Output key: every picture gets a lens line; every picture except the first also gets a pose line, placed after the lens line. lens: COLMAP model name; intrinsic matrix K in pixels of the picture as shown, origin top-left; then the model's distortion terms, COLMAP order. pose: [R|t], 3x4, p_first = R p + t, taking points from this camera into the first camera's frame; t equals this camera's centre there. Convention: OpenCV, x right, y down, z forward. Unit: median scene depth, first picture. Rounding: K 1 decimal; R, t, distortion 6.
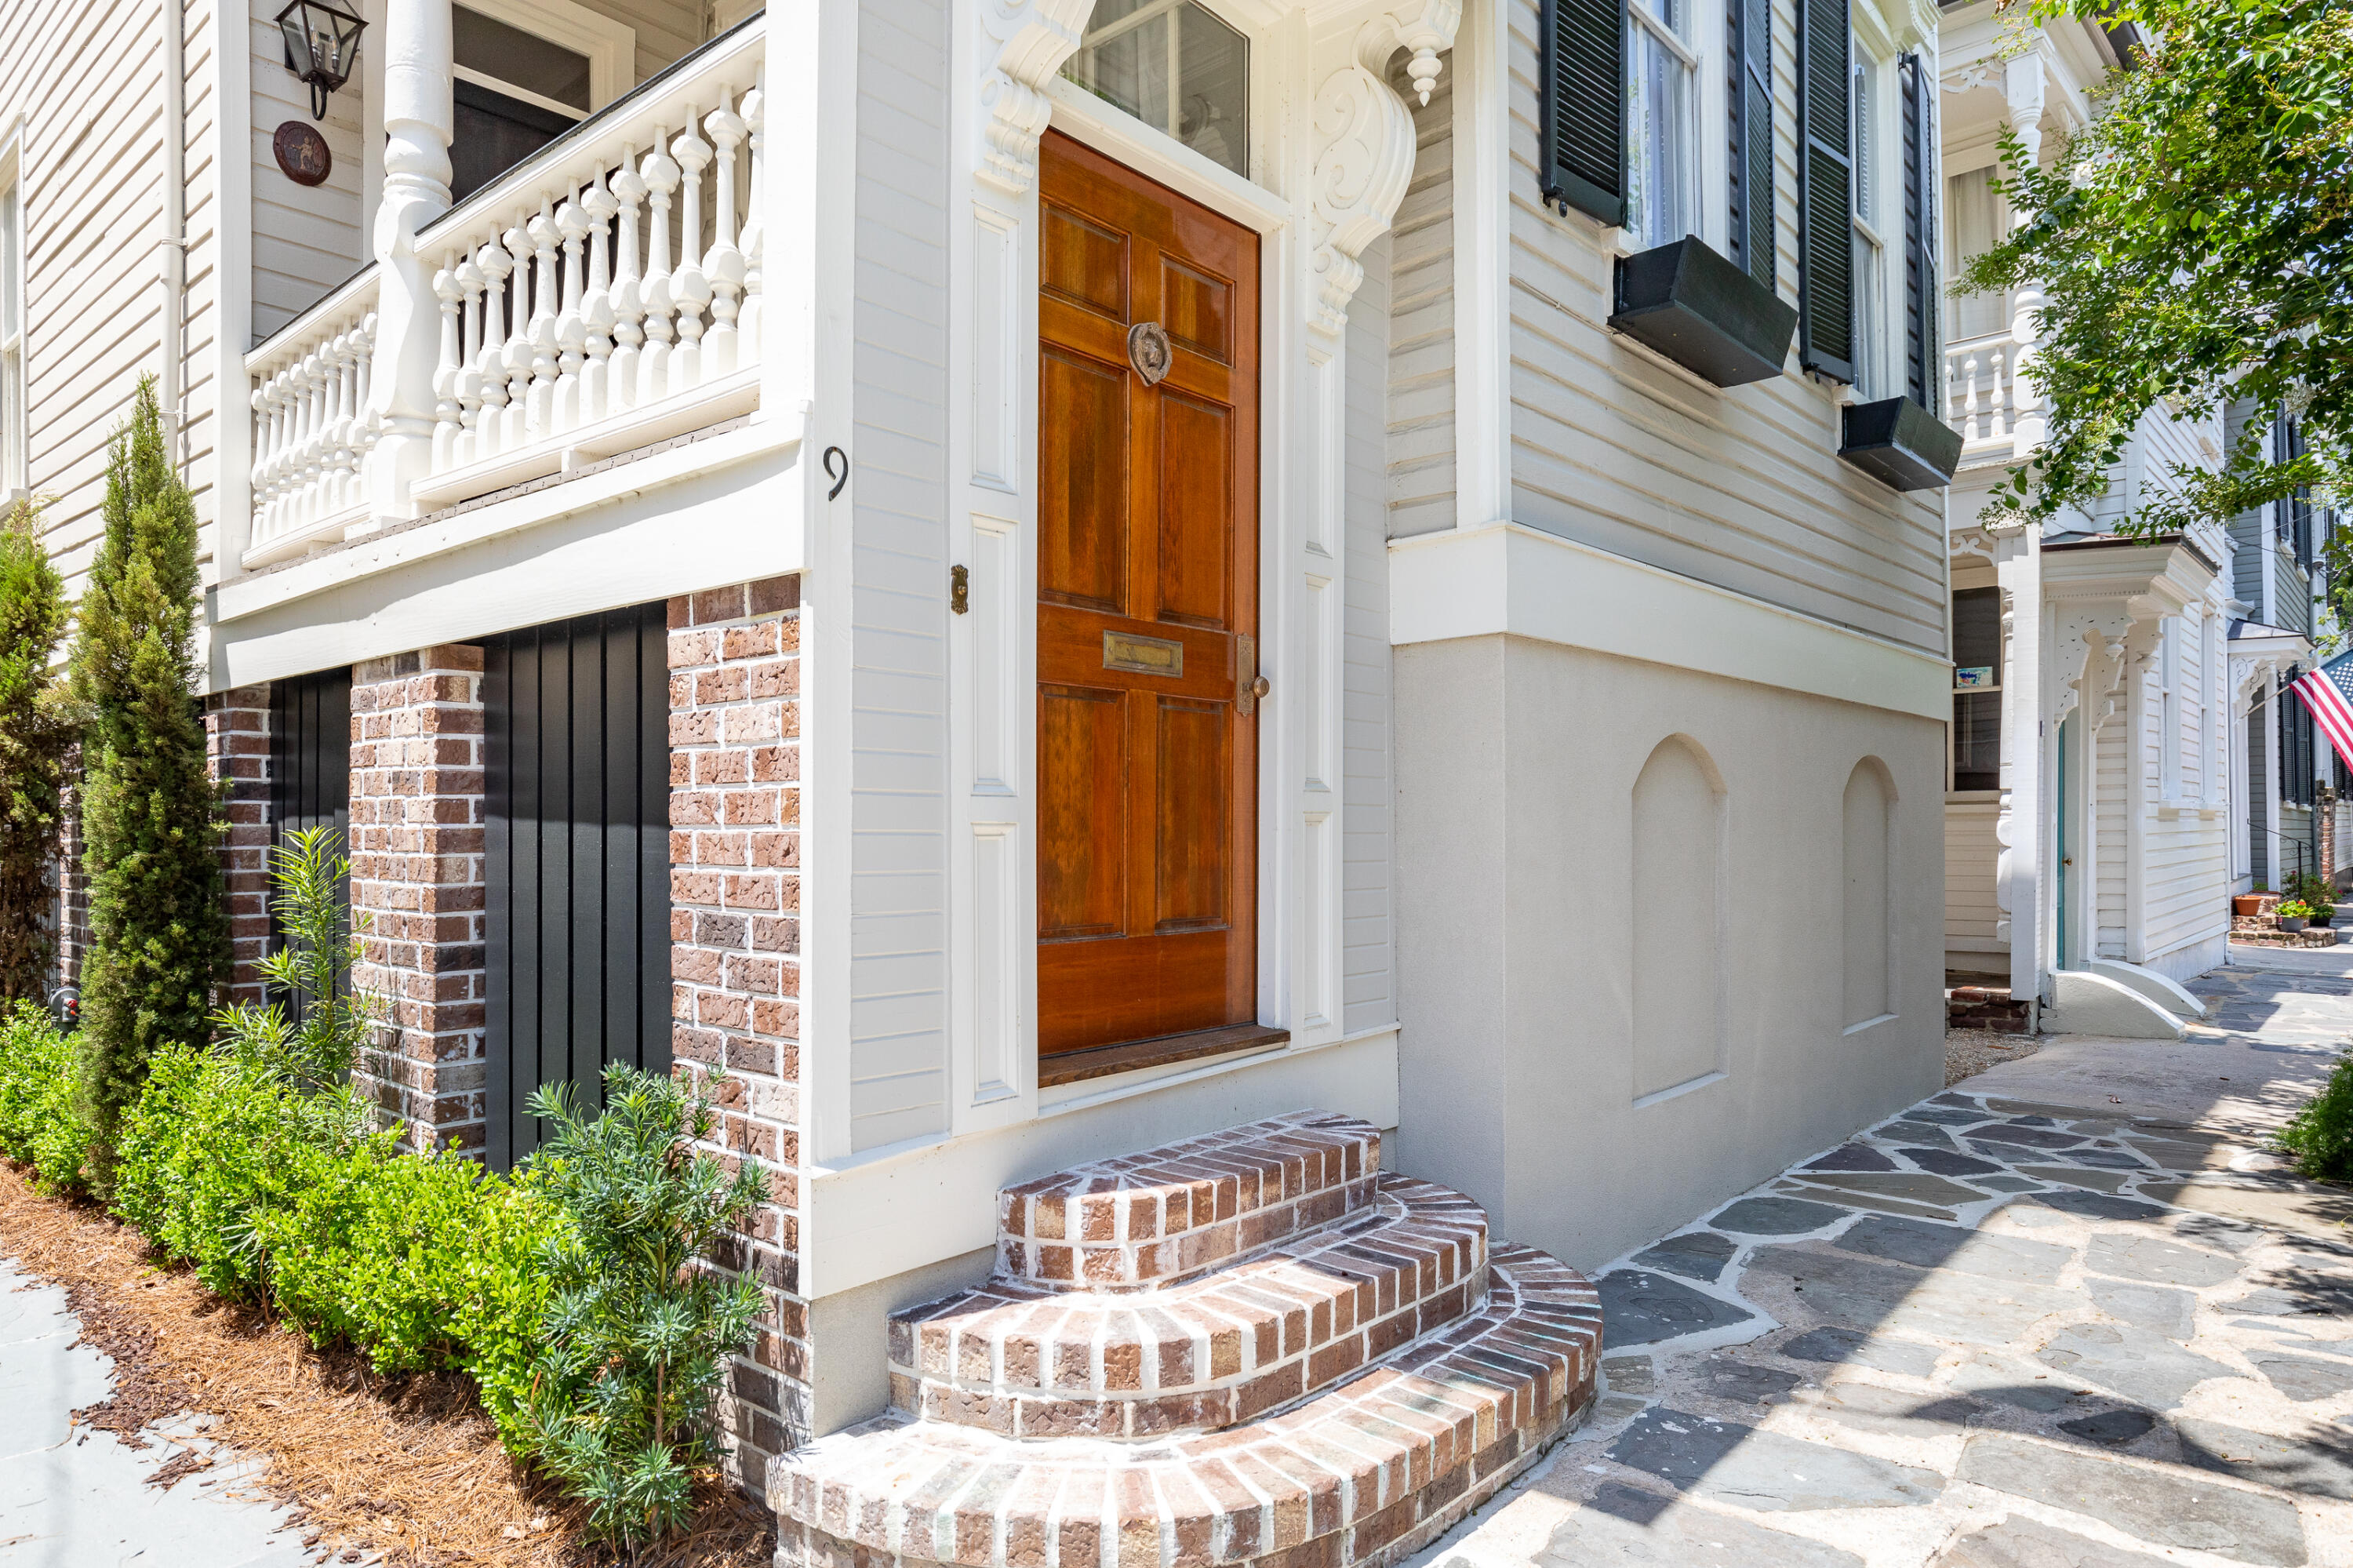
lens RADIAL K [[1420.1, 0, 1183.7], [0, 1420.1, 828.5], [0, 0, 1]] dist [0.006710, -0.000726]
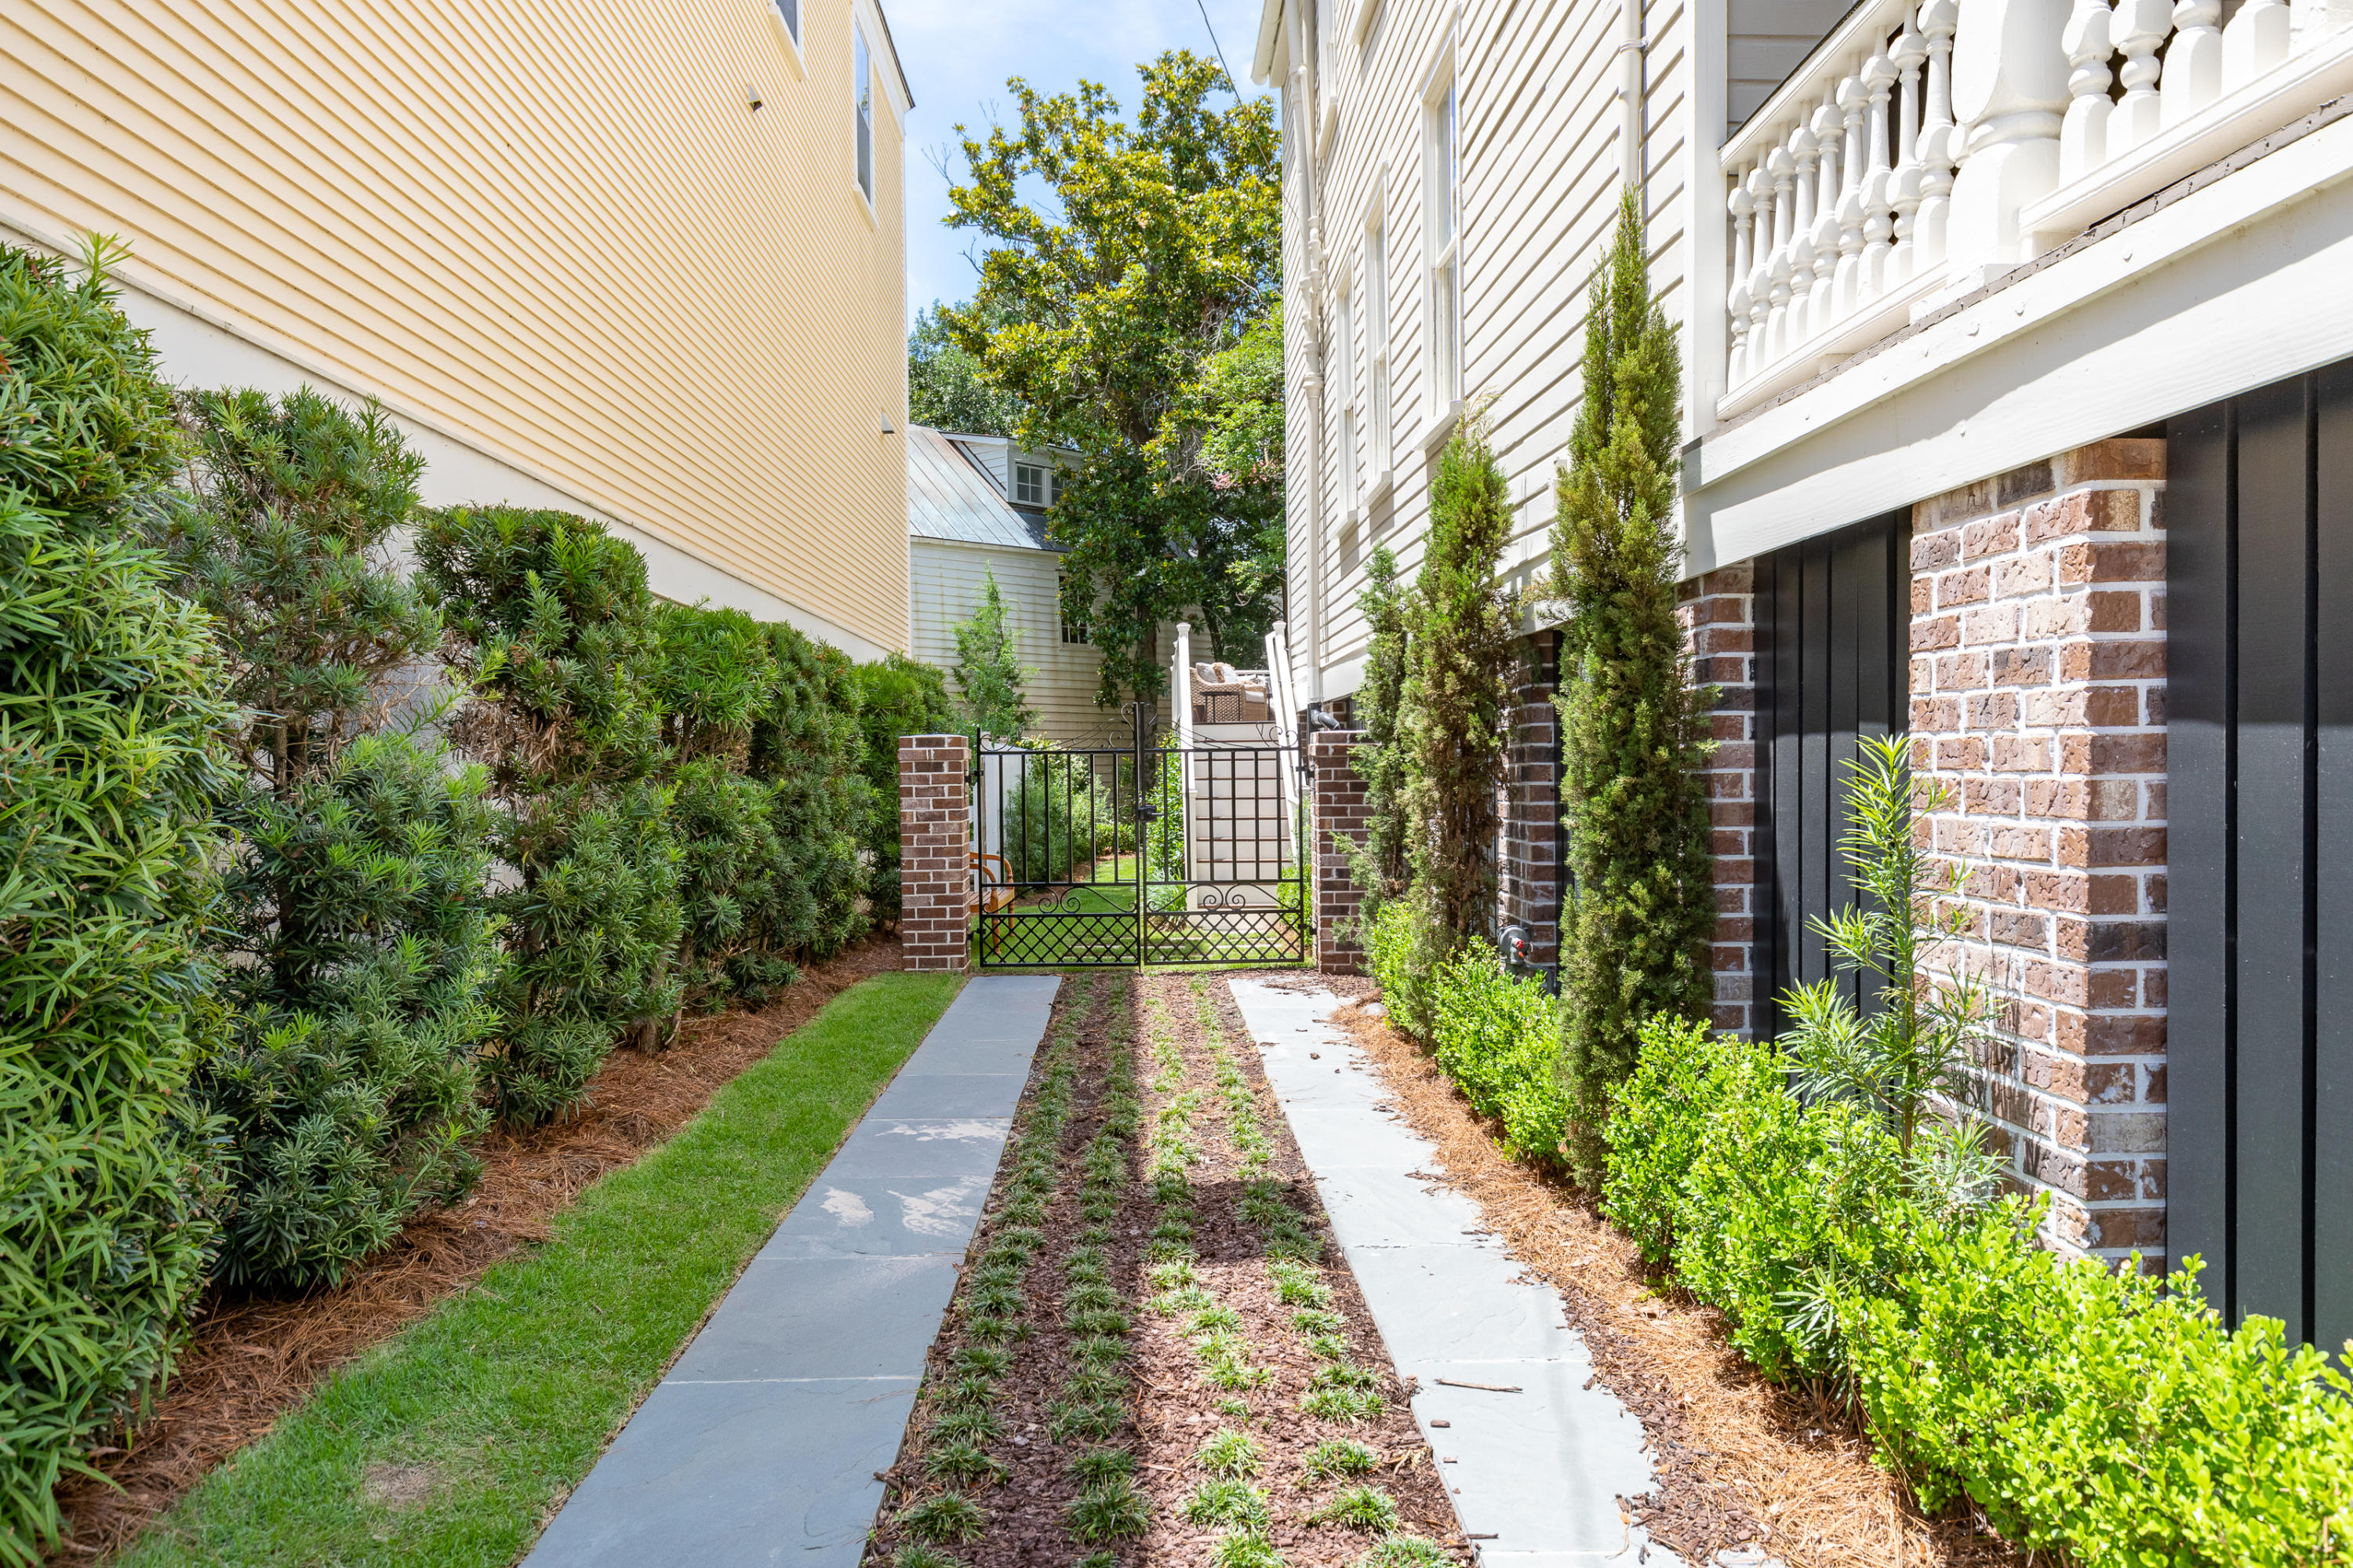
lens RADIAL K [[1631.2, 0, 1176.5], [0, 1631.2, 784.0], [0, 0, 1]] dist [0.001175, 0.000181]
pose [[0.683020, 0.003080, -0.730393, -0.236945], [0.007934, 0.999901, 0.011636, 0.009006], [0.730356, -0.013743, 0.682928, 0.181842]]
